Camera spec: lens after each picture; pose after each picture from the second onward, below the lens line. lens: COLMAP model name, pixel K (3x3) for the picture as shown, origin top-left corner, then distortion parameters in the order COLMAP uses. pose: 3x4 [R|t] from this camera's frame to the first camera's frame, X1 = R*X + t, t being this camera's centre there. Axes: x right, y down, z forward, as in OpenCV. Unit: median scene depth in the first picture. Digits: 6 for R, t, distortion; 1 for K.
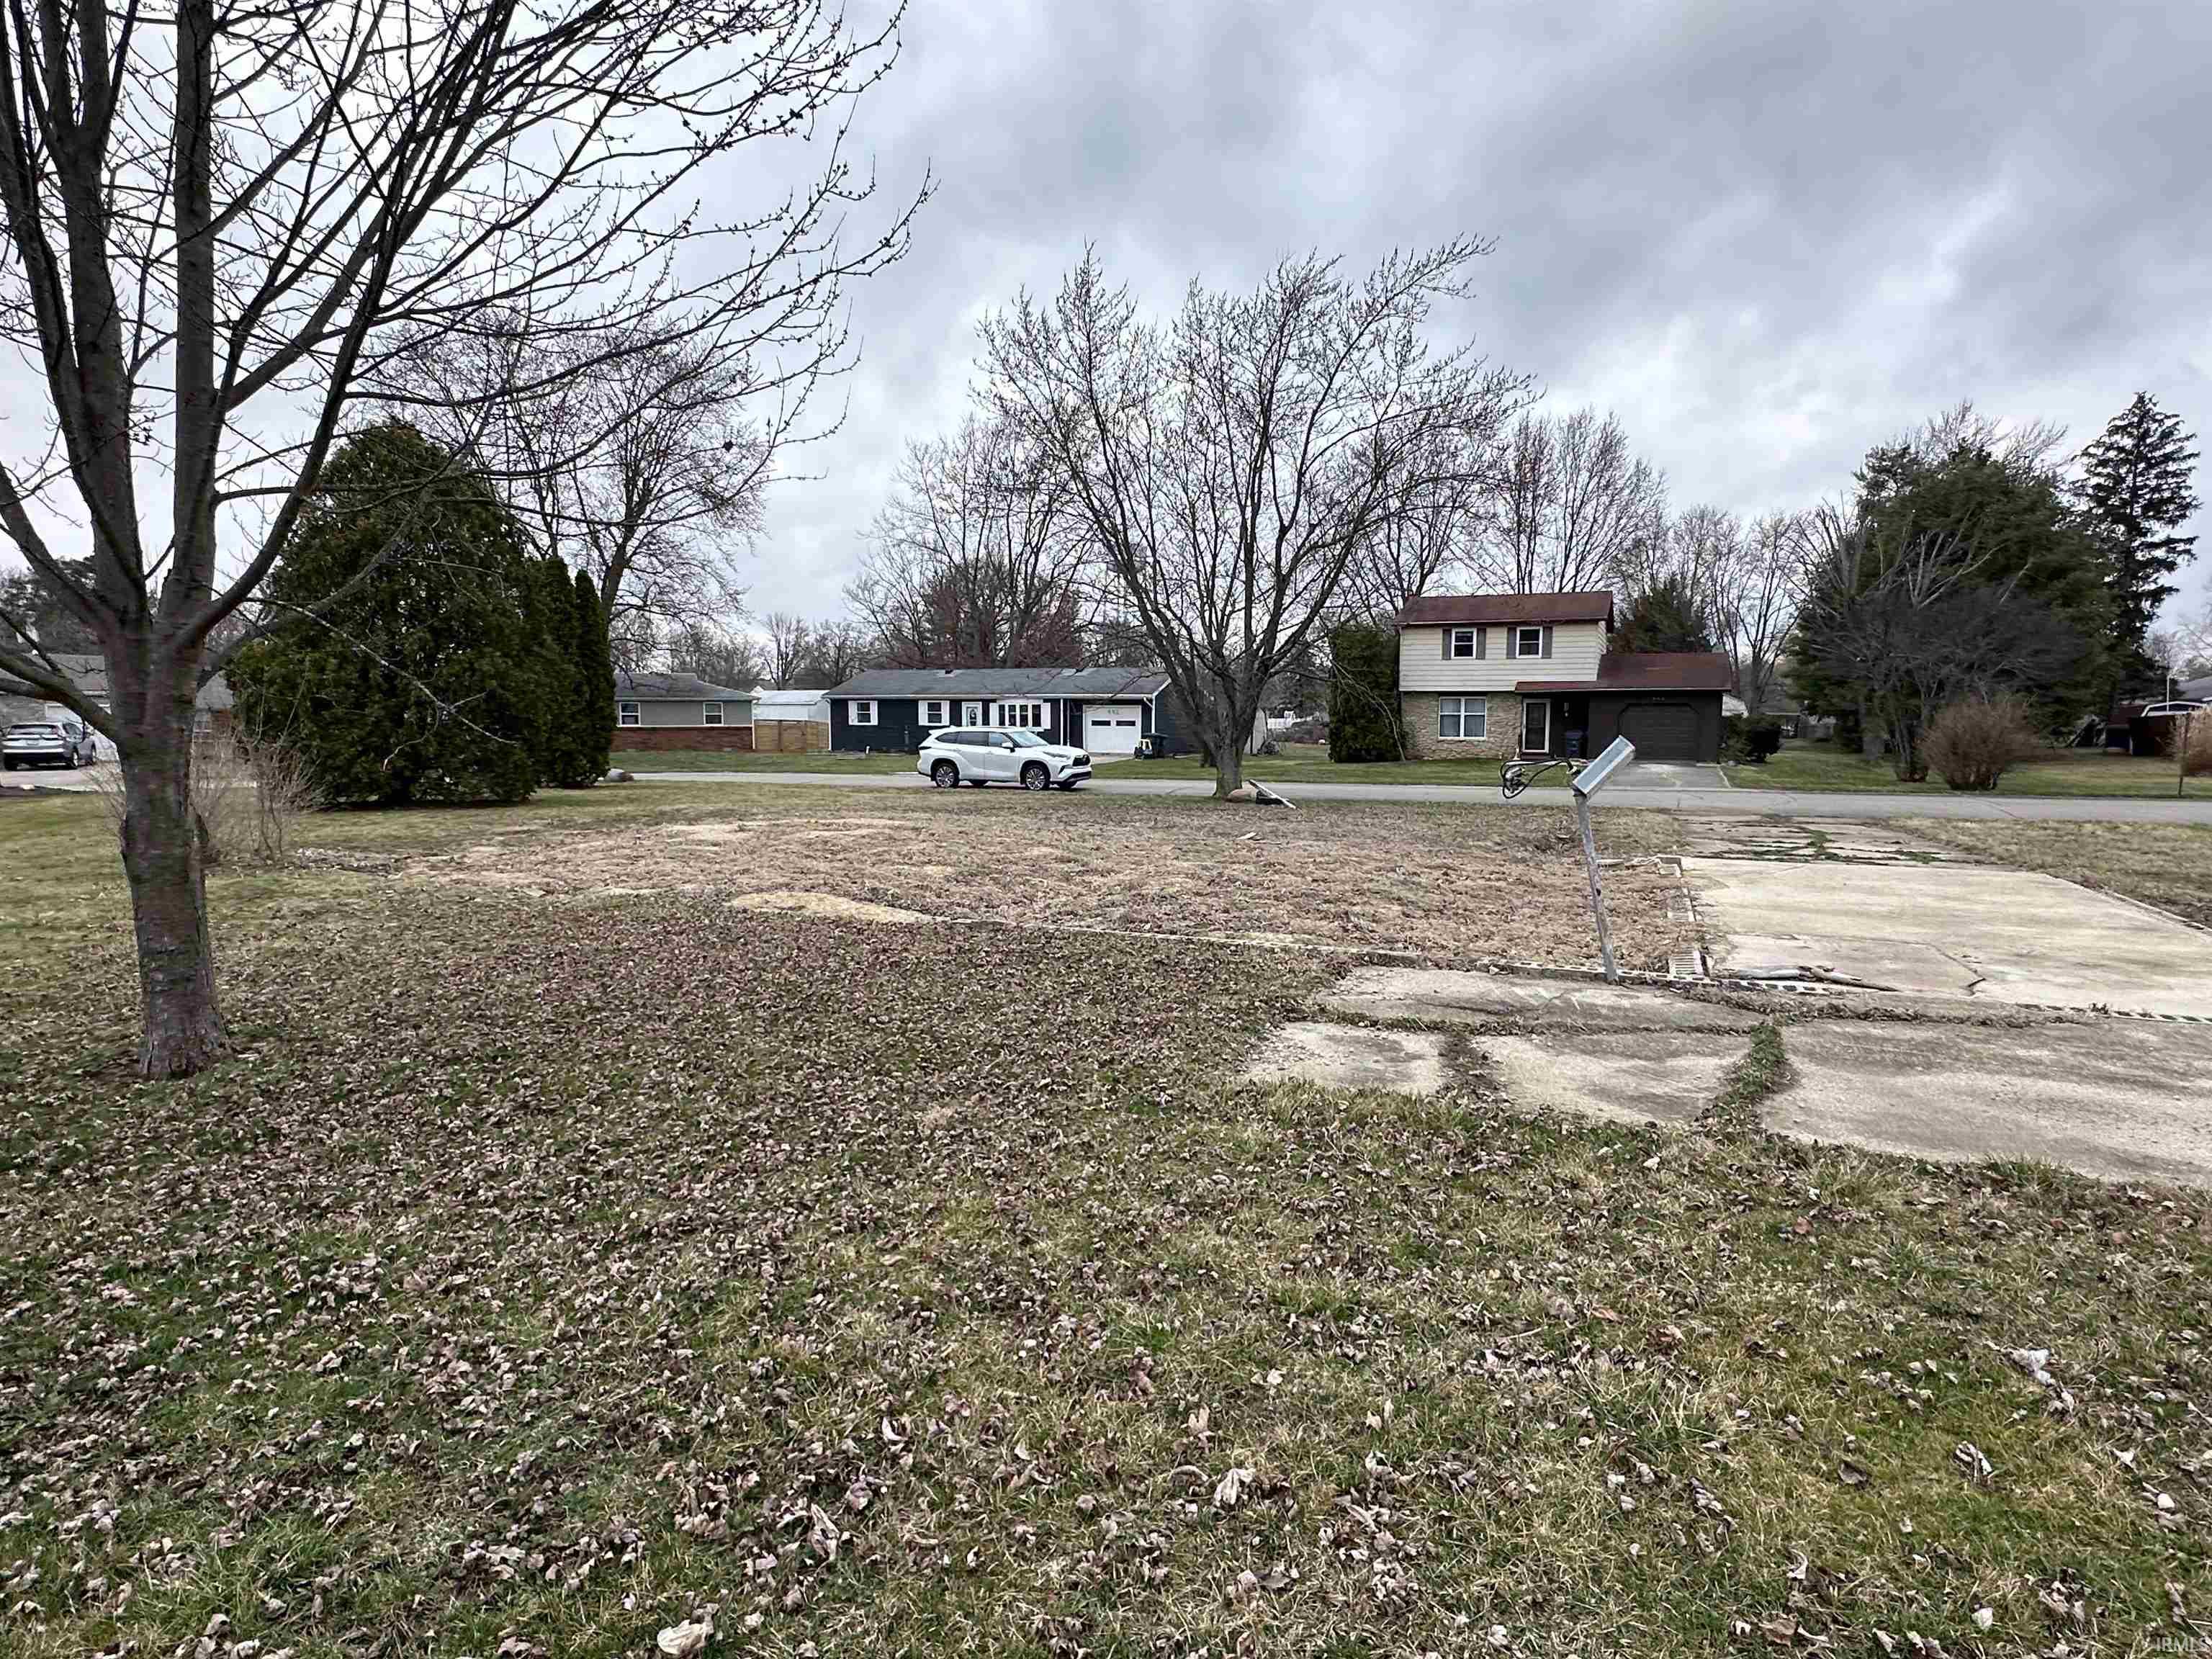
lens RADIAL K [[1231.7, 0, 1106.0], [0, 1231.7, 829.5], [0, 0, 1]] dist [-0.000198, -0.012413]
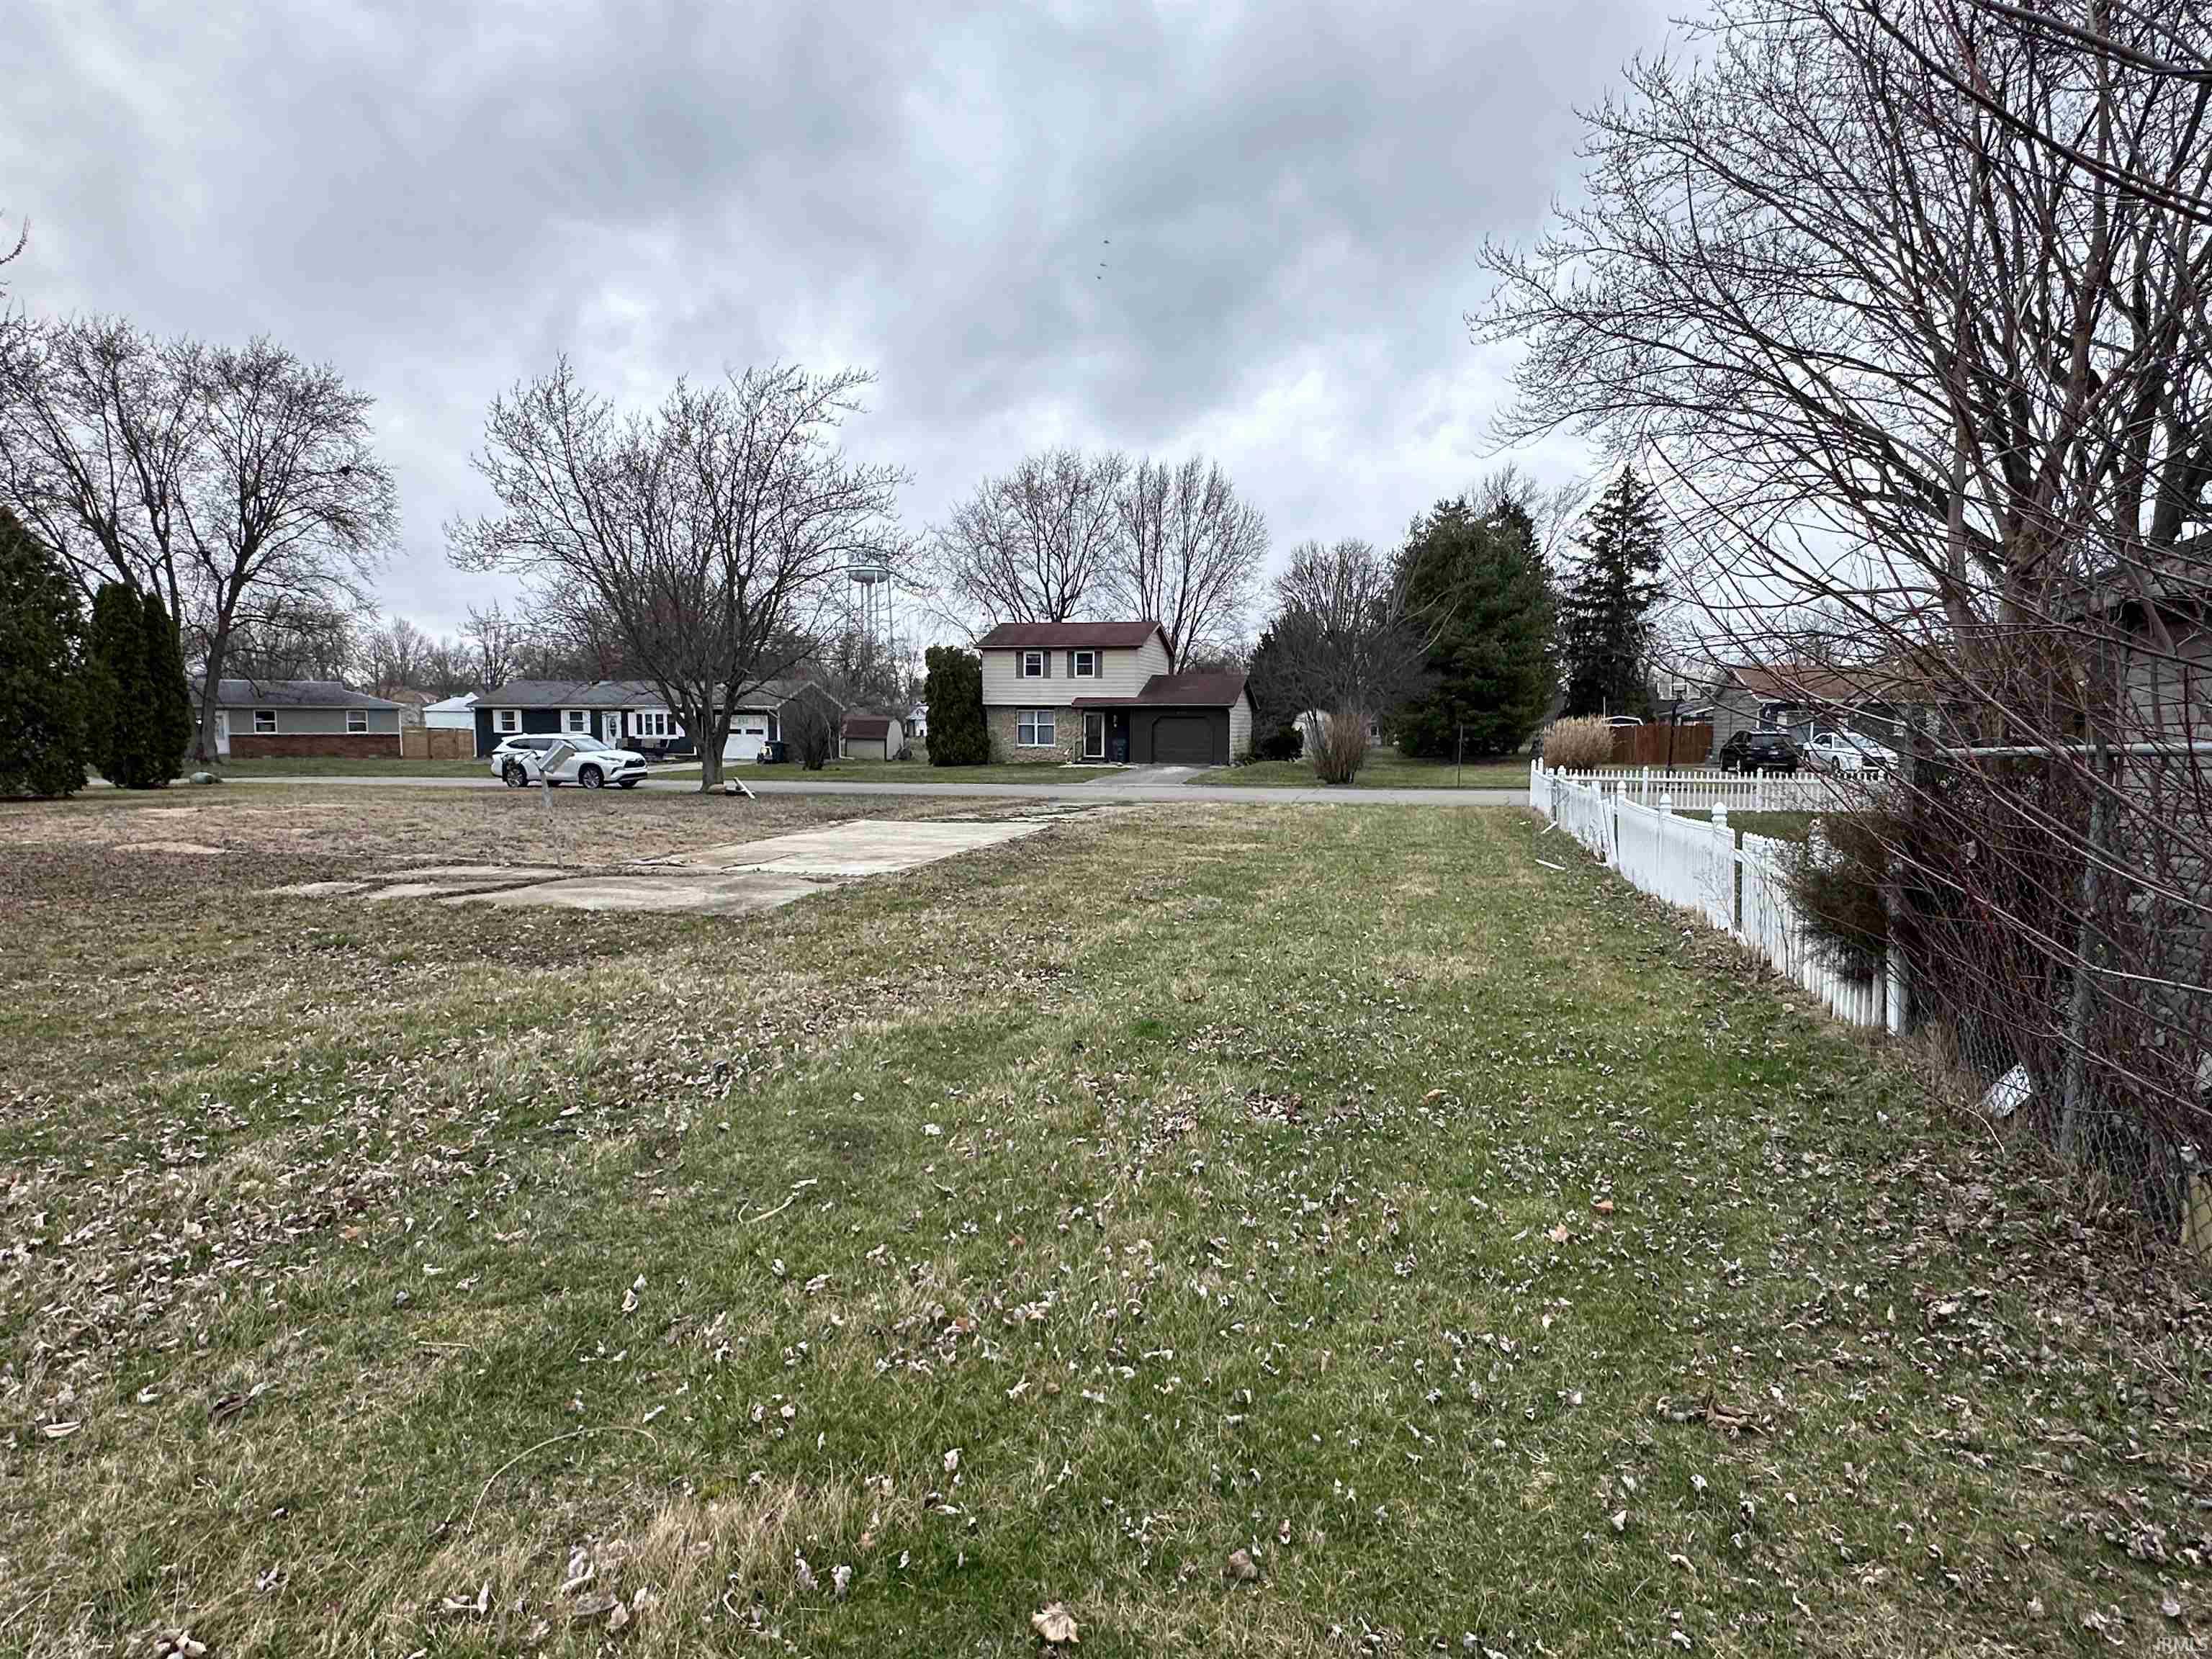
lens RADIAL K [[1231.7, 0, 1106.0], [0, 1231.7, 829.5], [0, 0, 1]] dist [-0.000198, -0.012413]
pose [[0.982633, -0.011673, 0.185190, 0.133653], [0.013028, 0.999897, -0.006102, 0.013325], [-0.185100, 0.008409, 0.982684, -0.155191]]
